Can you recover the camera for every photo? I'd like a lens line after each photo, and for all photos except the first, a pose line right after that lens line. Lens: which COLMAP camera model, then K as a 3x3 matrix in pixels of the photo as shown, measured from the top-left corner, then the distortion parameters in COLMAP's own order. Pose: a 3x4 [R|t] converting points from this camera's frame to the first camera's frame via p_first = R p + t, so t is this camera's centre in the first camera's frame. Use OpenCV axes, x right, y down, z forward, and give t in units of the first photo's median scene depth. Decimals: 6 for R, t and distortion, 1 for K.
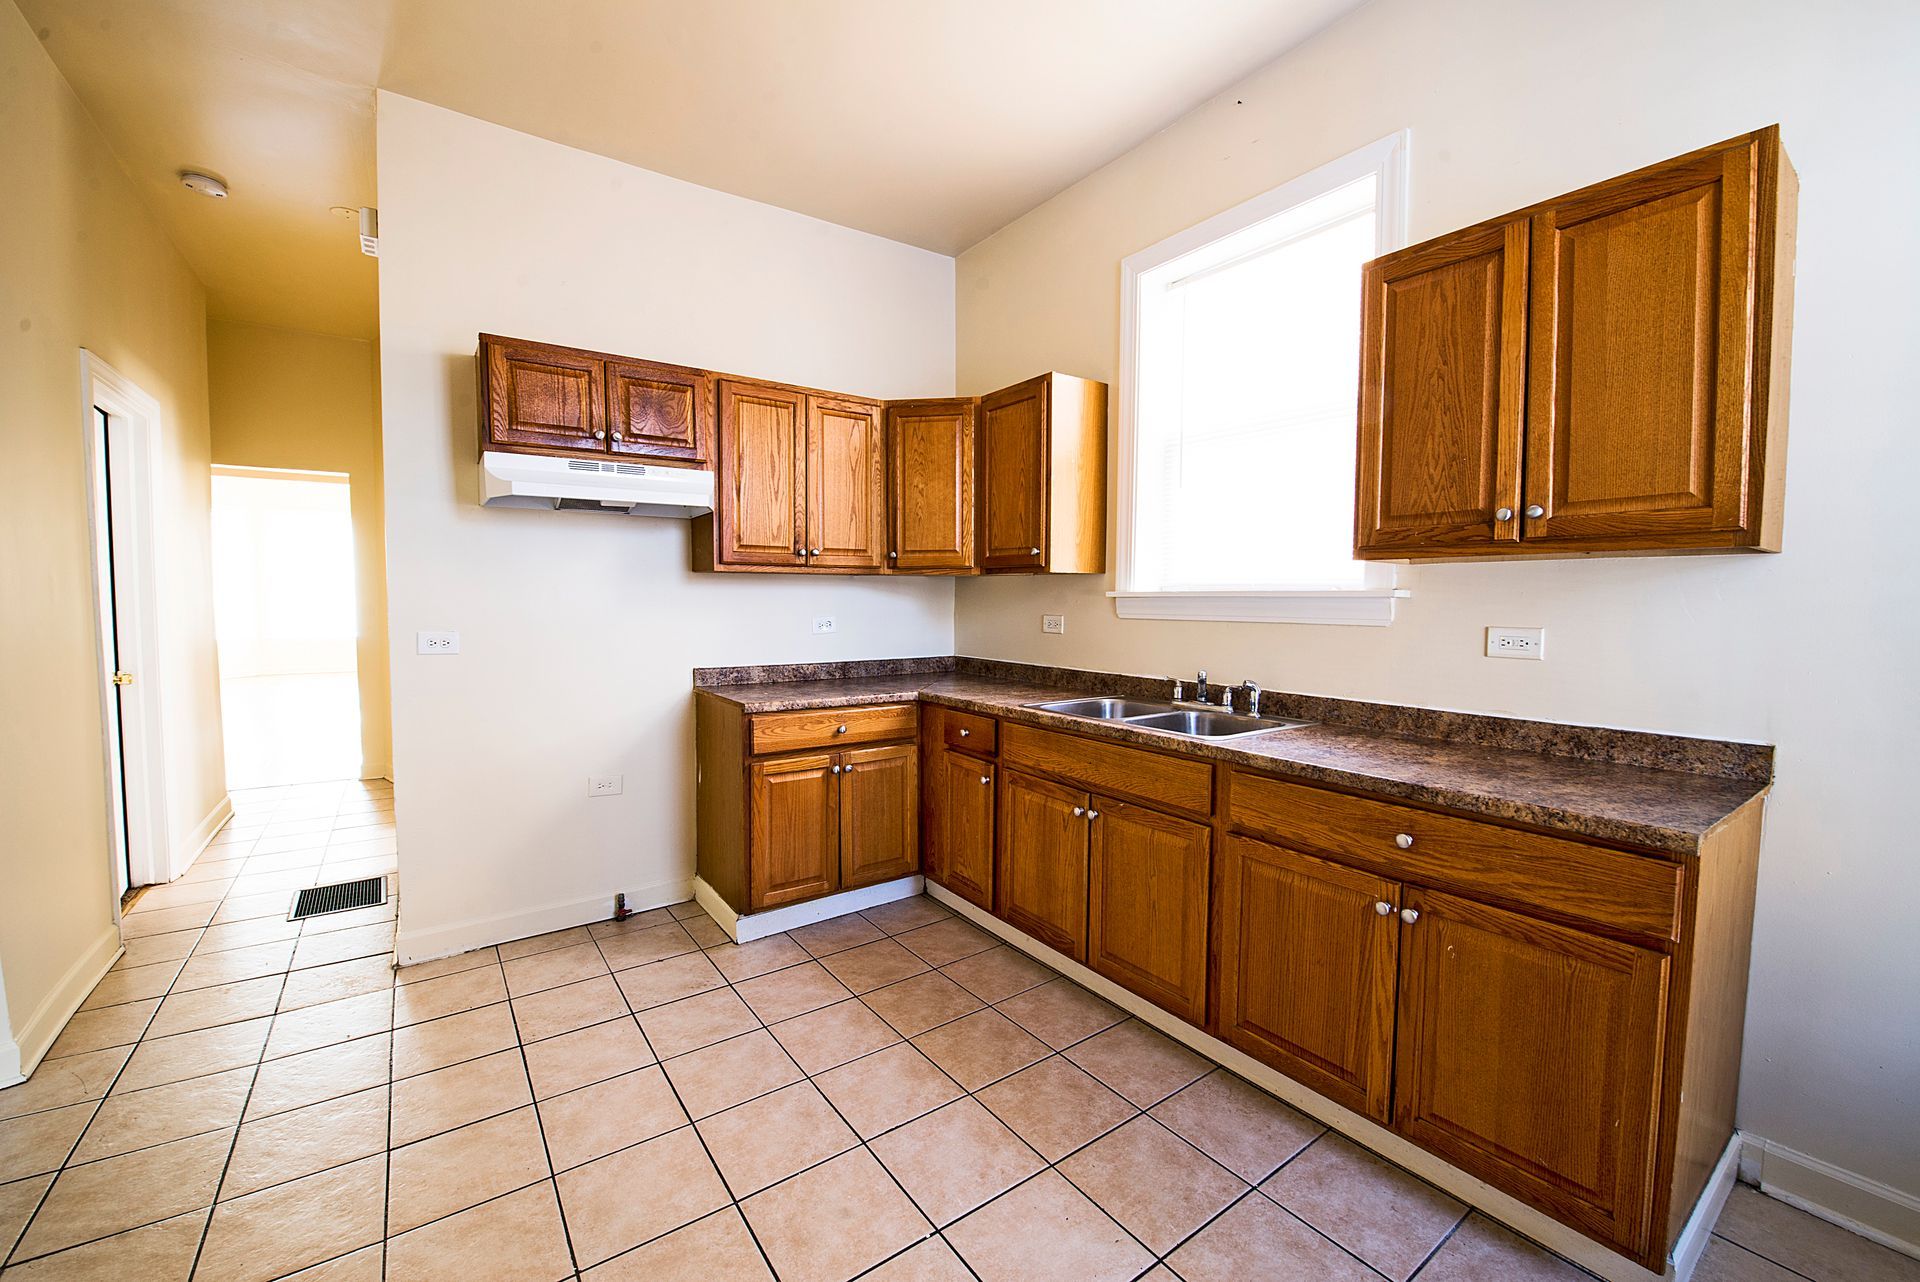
lens RADIAL K [[761.8, 0, 954.5], [0, 761.8, 641.5], [0, 0, 1]] dist [-0.016123, -0.001213]
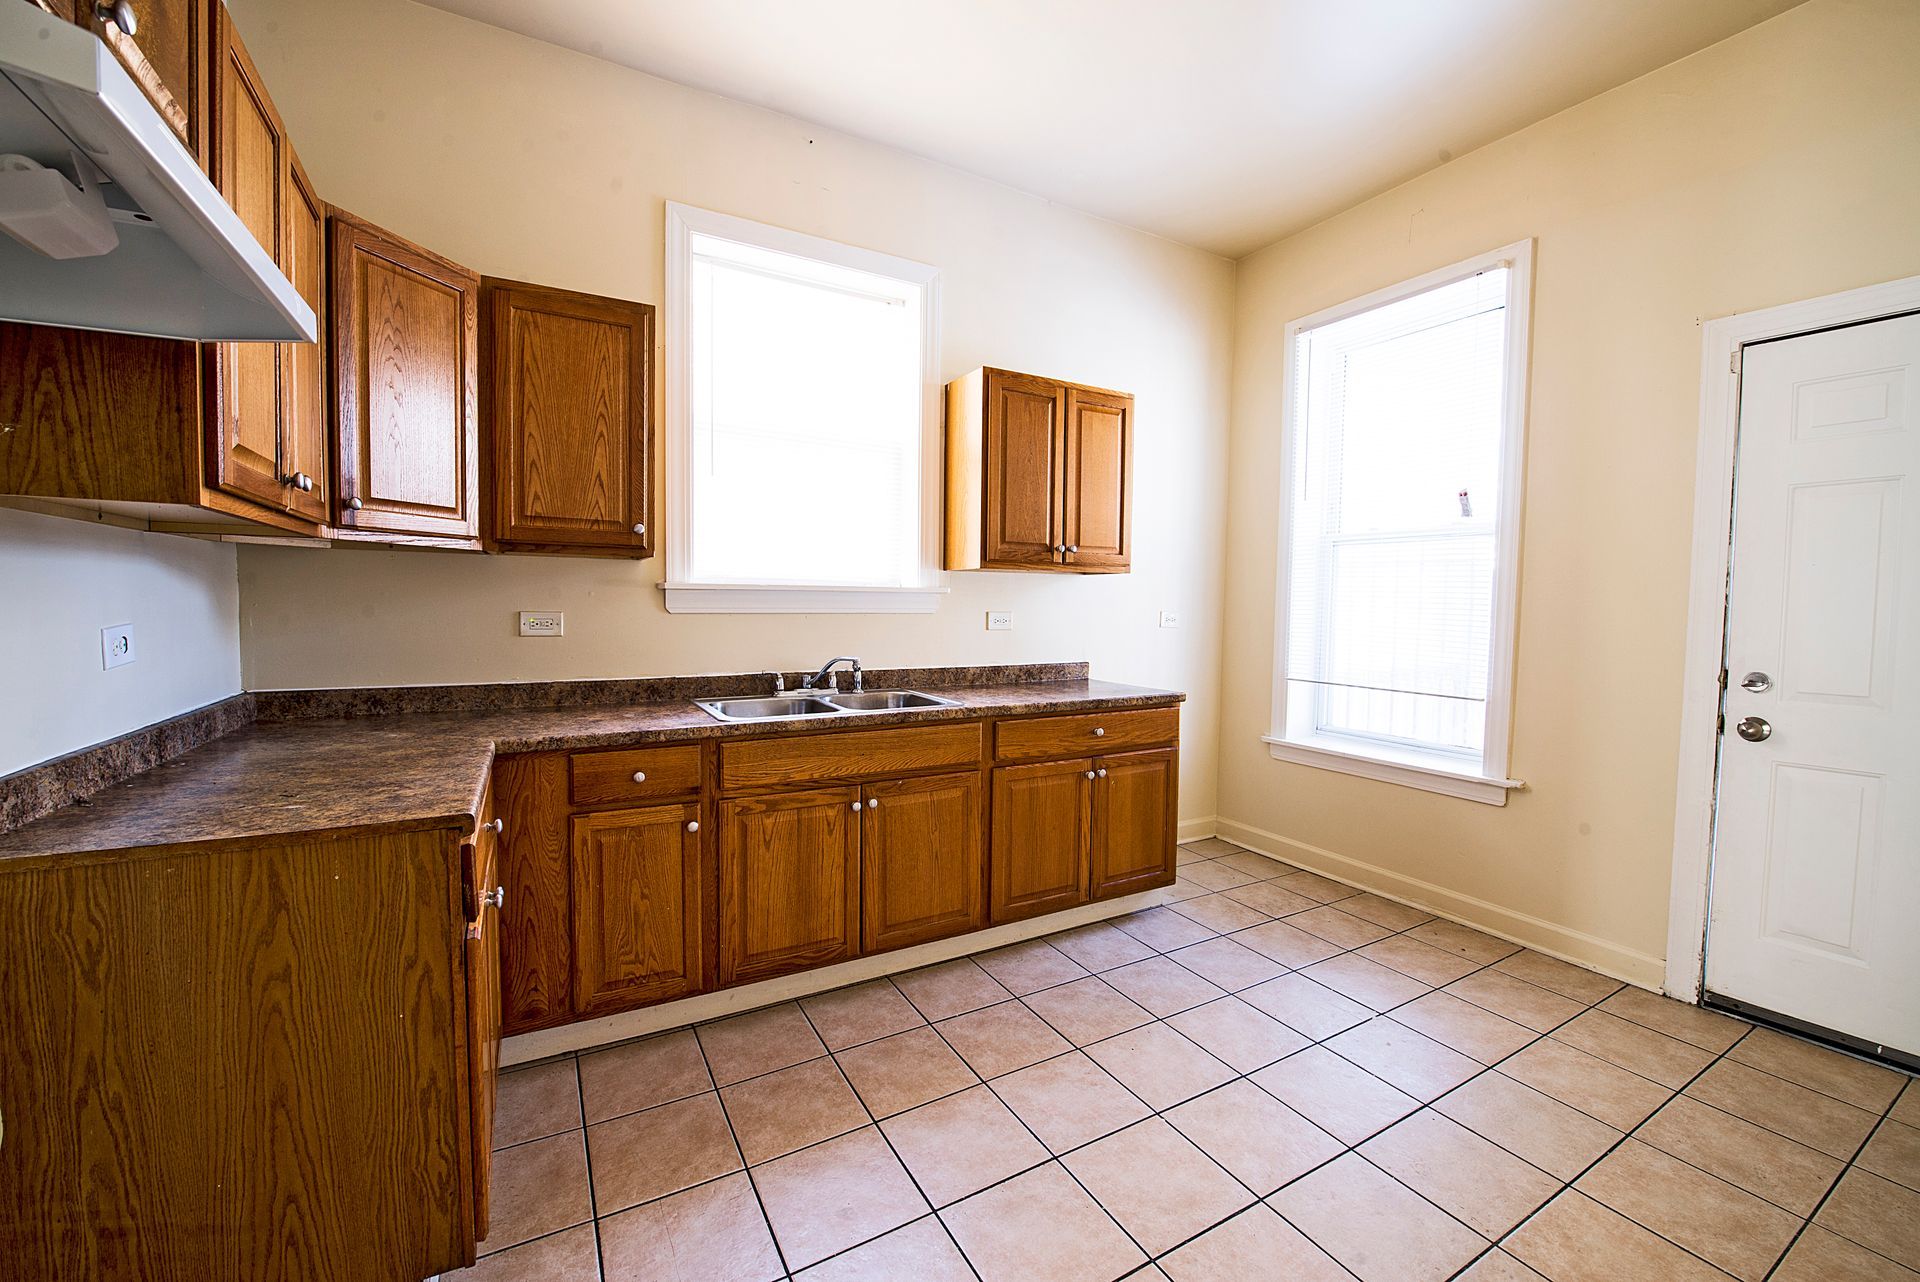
lens RADIAL K [[761.8, 0, 954.5], [0, 761.8, 641.5], [0, 0, 1]] dist [-0.016123, -0.001213]
pose [[0.109148, -0.056501, 0.992418, -0.819695], [0.045964, 0.997602, 0.051741, -0.038002], [-0.992962, 0.039968, 0.111483, 0.774562]]
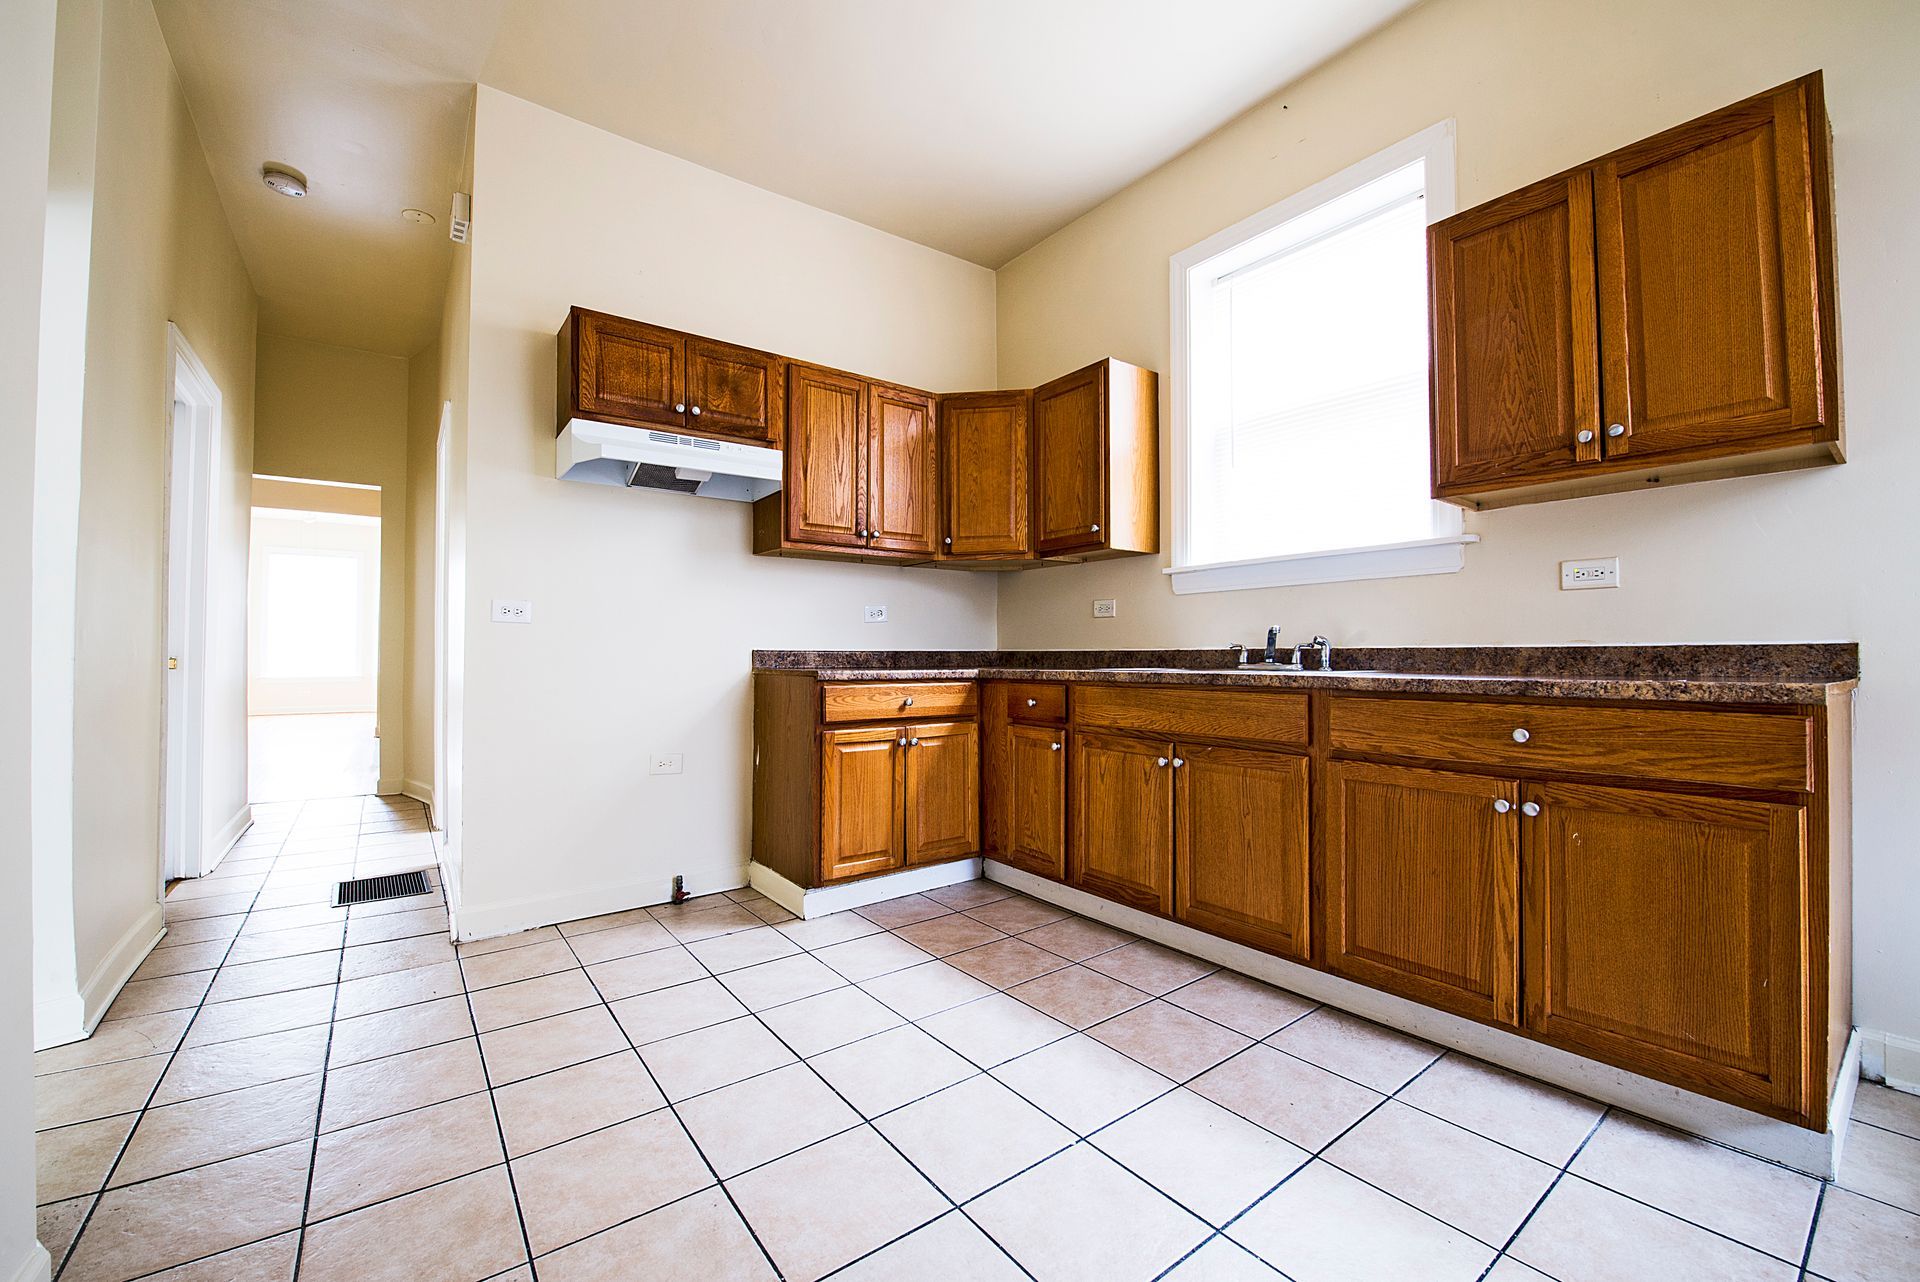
lens RADIAL K [[765.1, 0, 954.8], [0, 765.1, 640.3], [0, 0, 1]] dist [-0.017197, -0.000750]
pose [[0.999749, -0.005206, 0.021802, -0.137615], [0.006851, 0.997079, -0.076073, 0.141808], [-0.021342, 0.076203, 0.996864, -0.017128]]
